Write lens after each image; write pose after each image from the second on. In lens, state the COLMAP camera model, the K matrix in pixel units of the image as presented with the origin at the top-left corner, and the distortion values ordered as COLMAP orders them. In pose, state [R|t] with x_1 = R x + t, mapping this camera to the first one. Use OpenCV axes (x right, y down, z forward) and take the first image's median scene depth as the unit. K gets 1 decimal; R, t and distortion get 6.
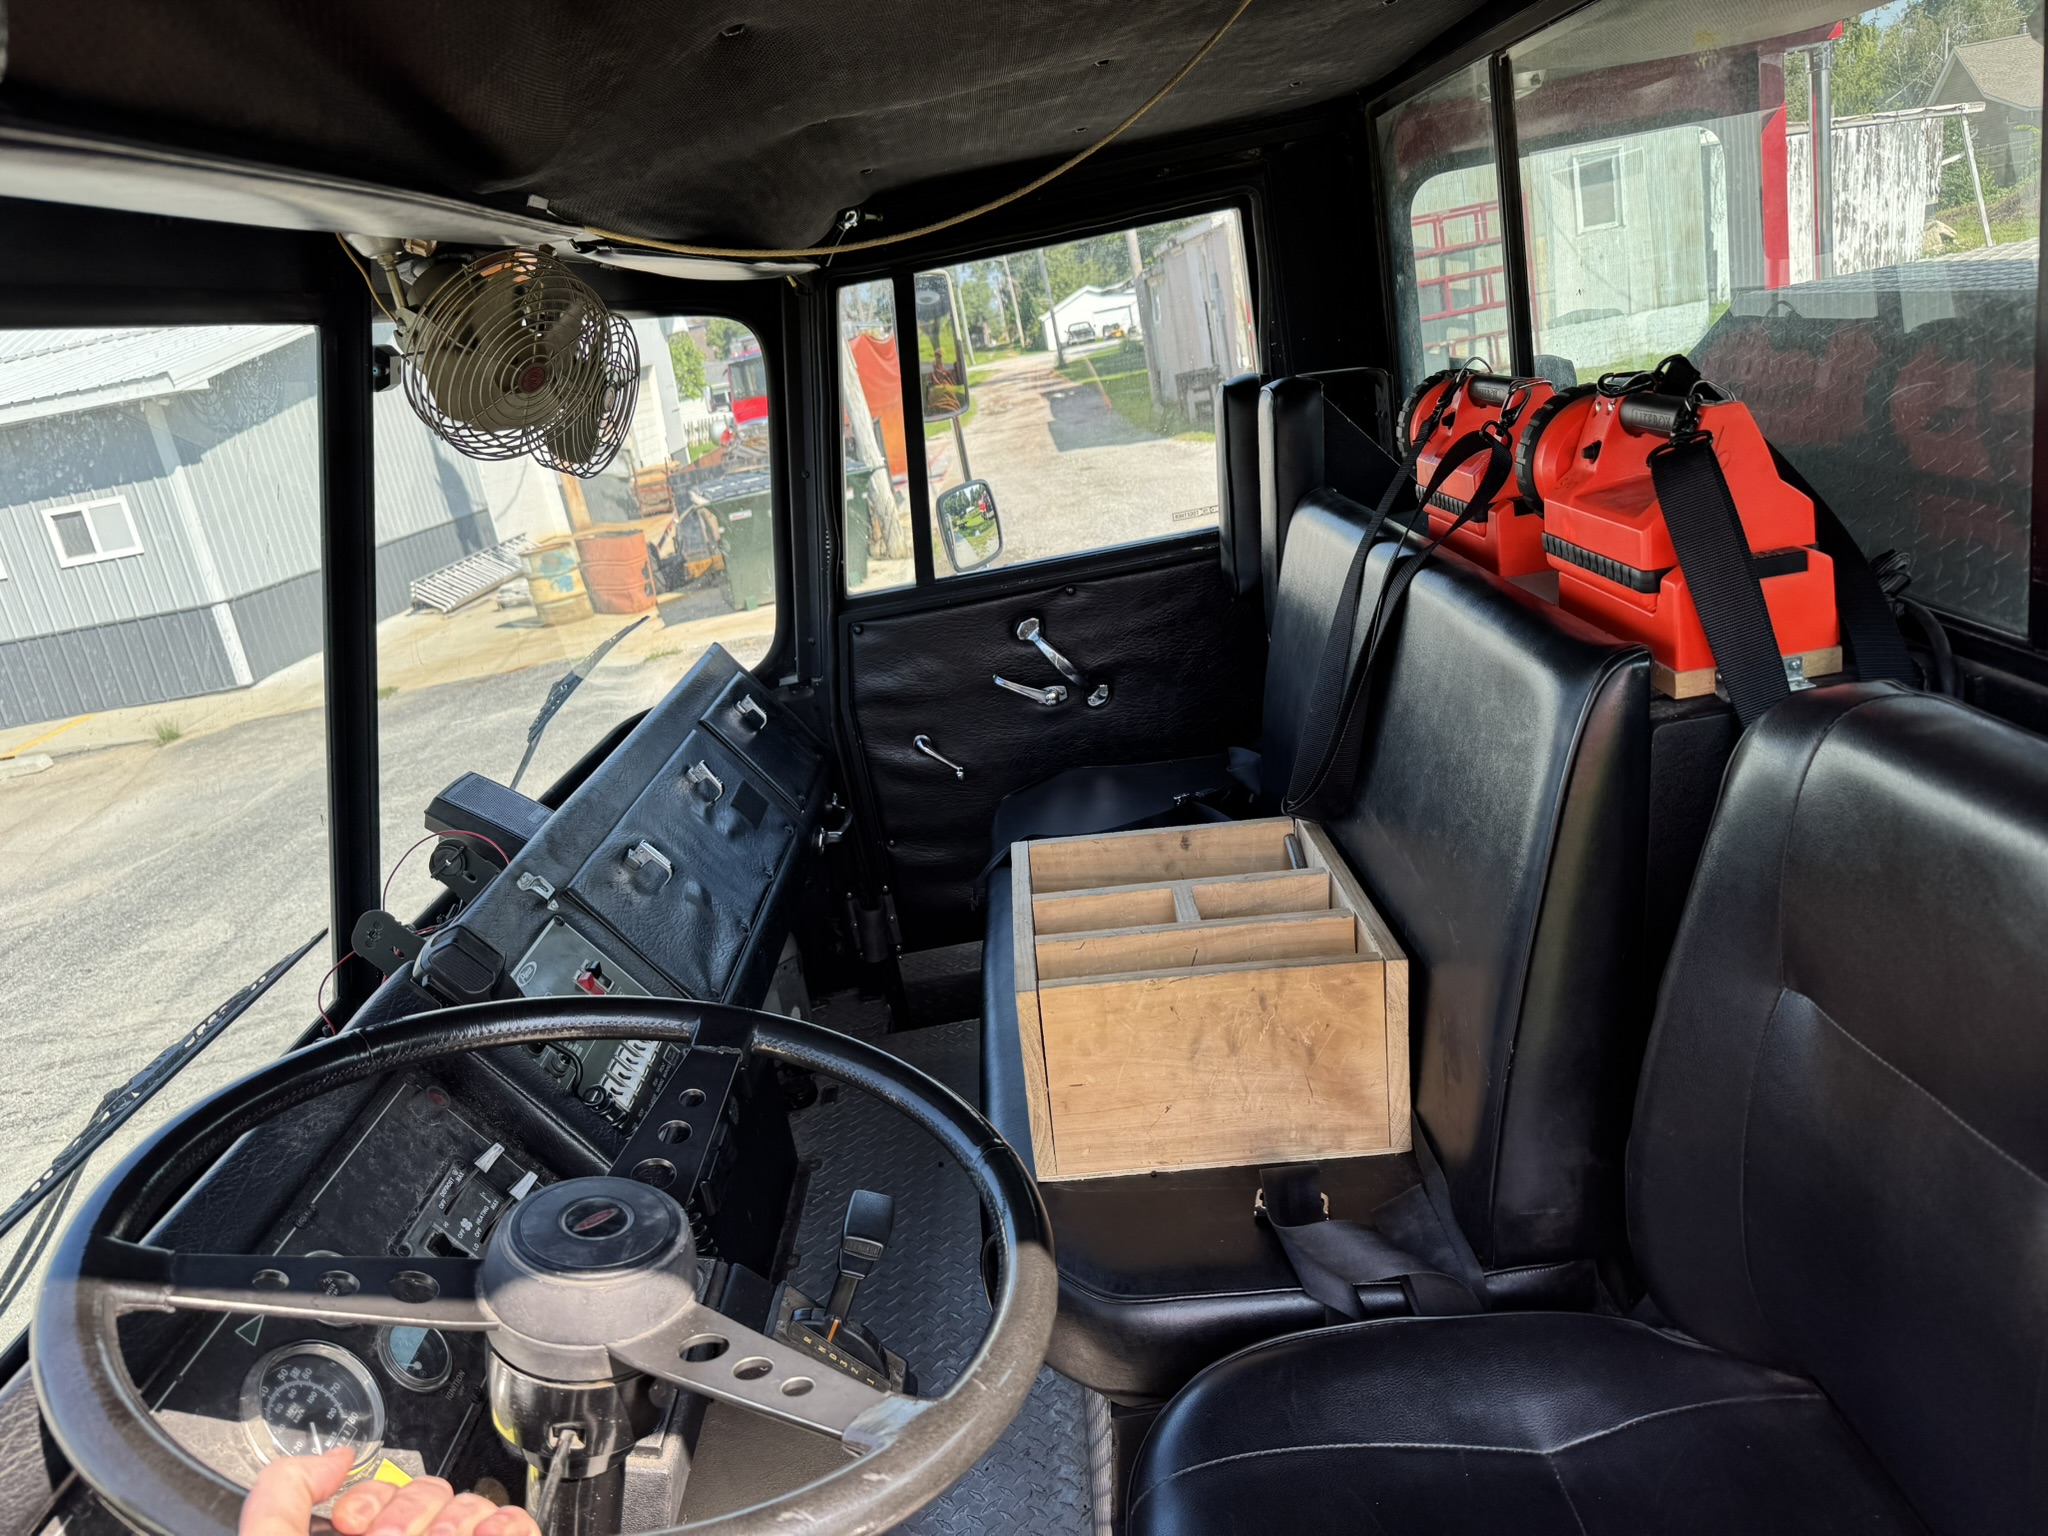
lens RADIAL K [[1474.9, 0, 1041.9], [0, 1474.9, 769.6], [0, 0, 1]] dist [0.001726, -0.003180]
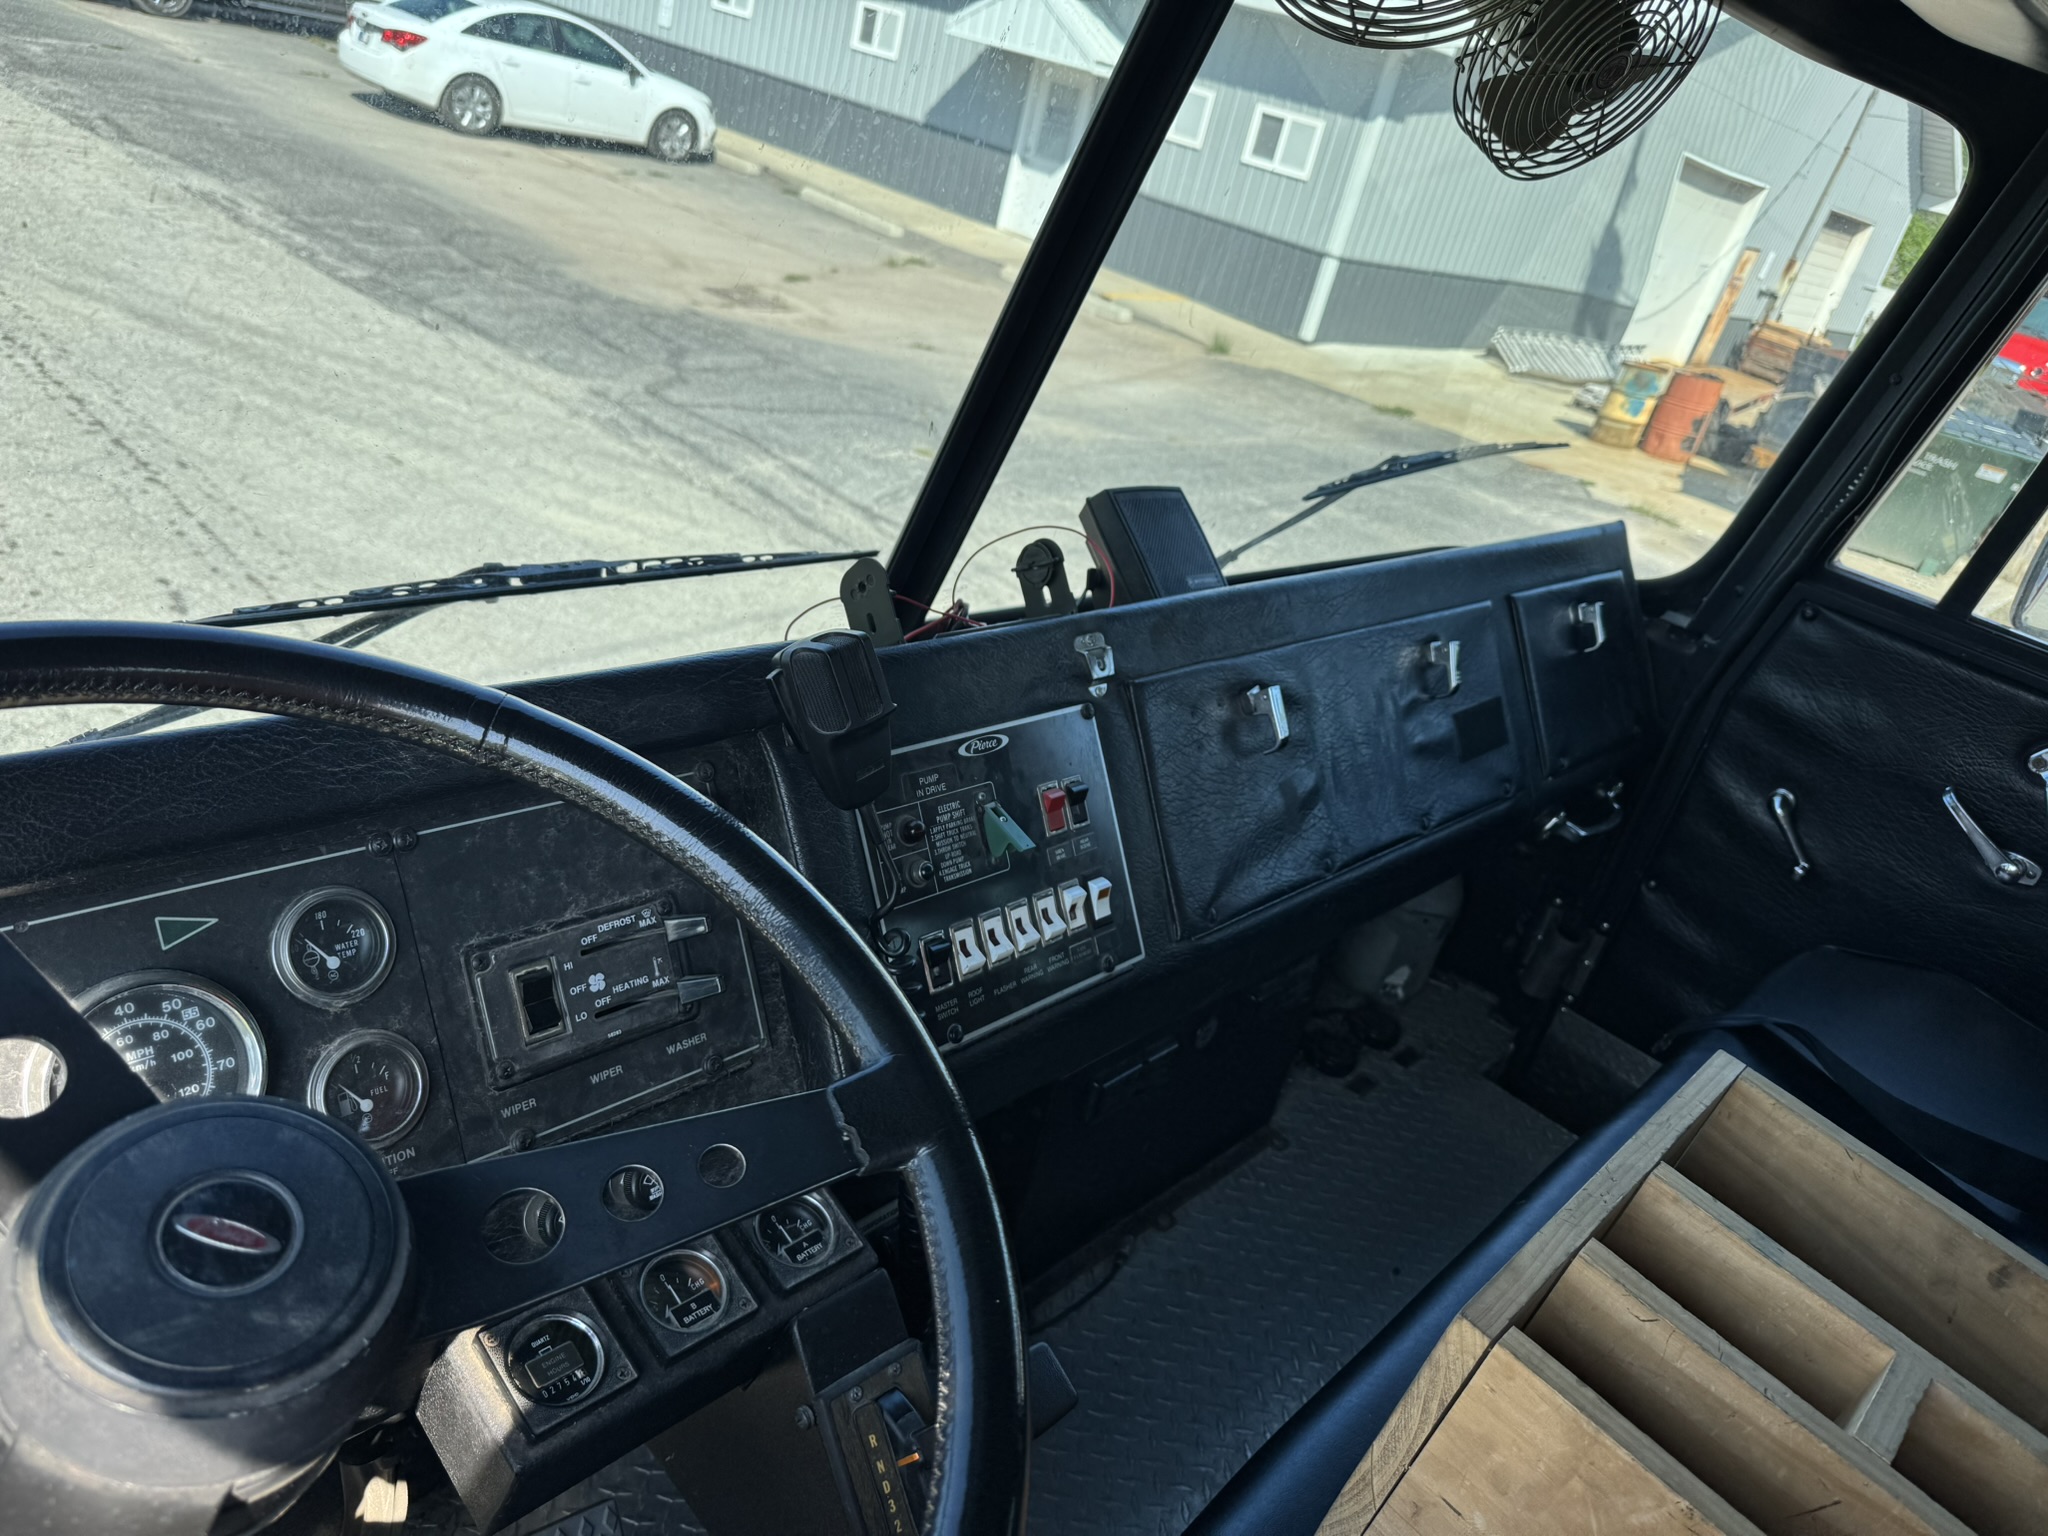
lens RADIAL K [[1474.9, 0, 1004.5], [0, 1474.9, 781.2], [0, 0, 1]] dist [0.001726, -0.003180]
pose [[0.640220, 0.604532, -0.473982, 0.007281], [-0.529645, 0.794281, 0.297646, -0.039431], [0.556412, 0.060483, 0.828702, 0.234023]]
